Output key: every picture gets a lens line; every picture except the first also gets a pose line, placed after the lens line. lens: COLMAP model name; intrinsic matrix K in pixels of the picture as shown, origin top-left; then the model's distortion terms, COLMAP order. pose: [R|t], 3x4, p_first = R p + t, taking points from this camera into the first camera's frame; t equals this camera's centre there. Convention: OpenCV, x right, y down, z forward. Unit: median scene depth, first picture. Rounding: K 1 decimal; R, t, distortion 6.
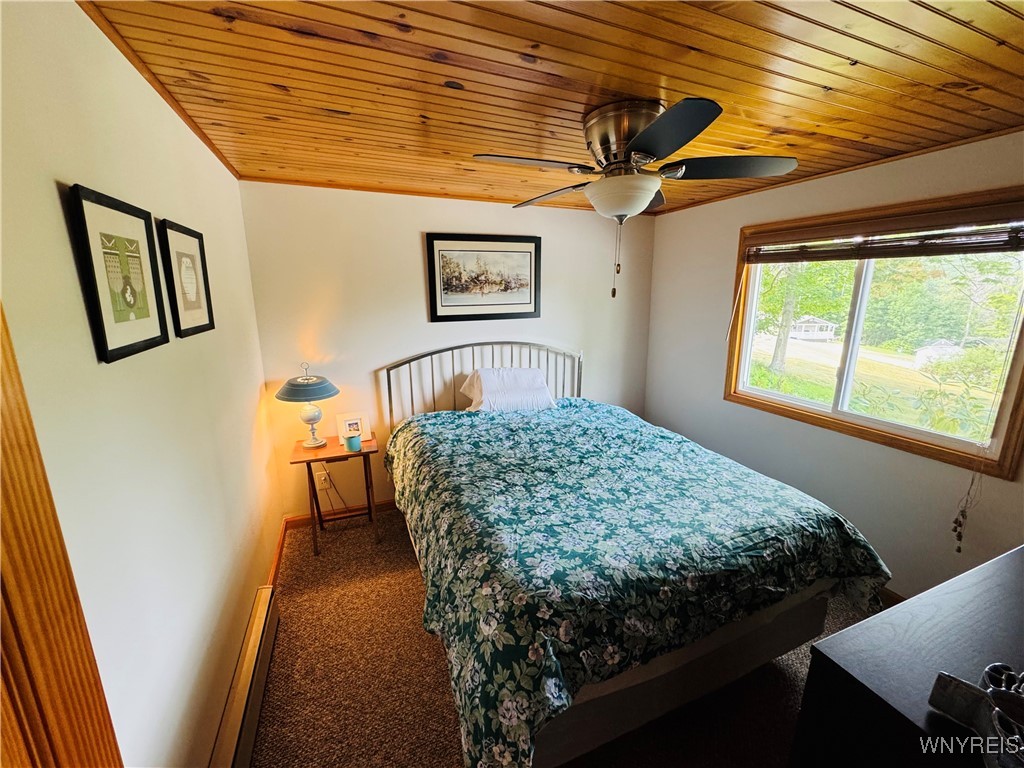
lens RADIAL K [[409.4, 0, 510.8], [0, 409.4, 380.4], [0, 0, 1]] dist [-0.001609, -0.000307]
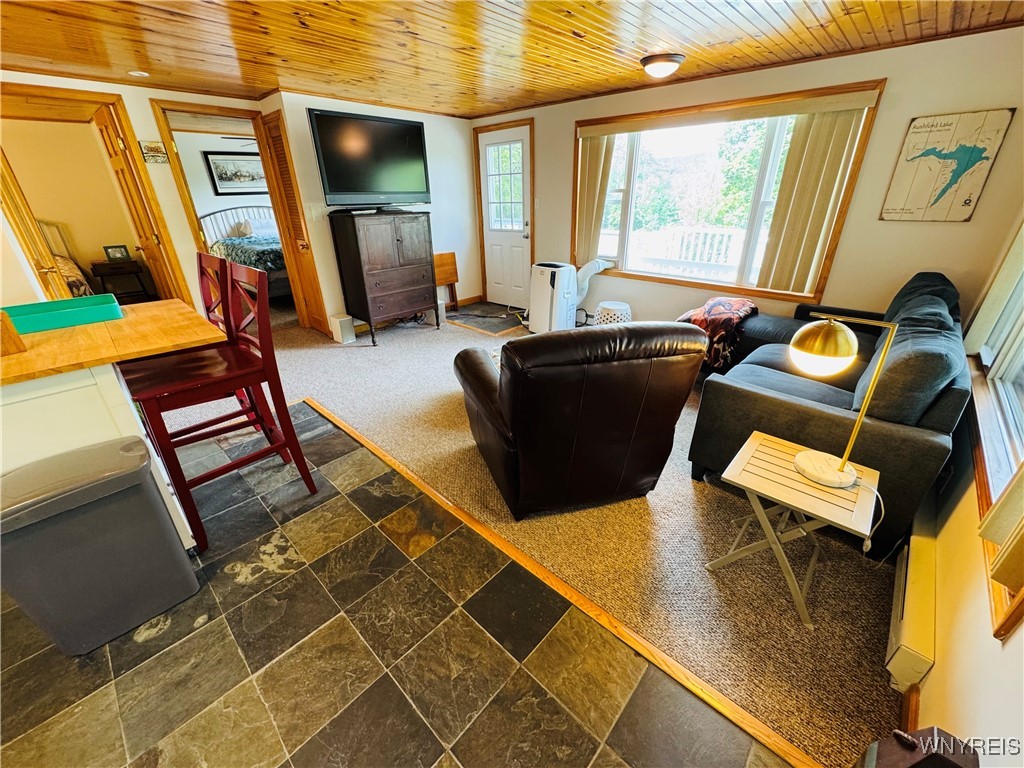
lens RADIAL K [[409.4, 0, 515.0], [0, 409.4, 385.0], [0, 0, 1]] dist [-0.001609, -0.000307]
pose [[0.906997, -0.188412, 0.376639, 0.233885], [0.097880, 0.964160, 0.246608, 0.439898], [-0.409604, -0.186807, 0.892932, -1.753204]]
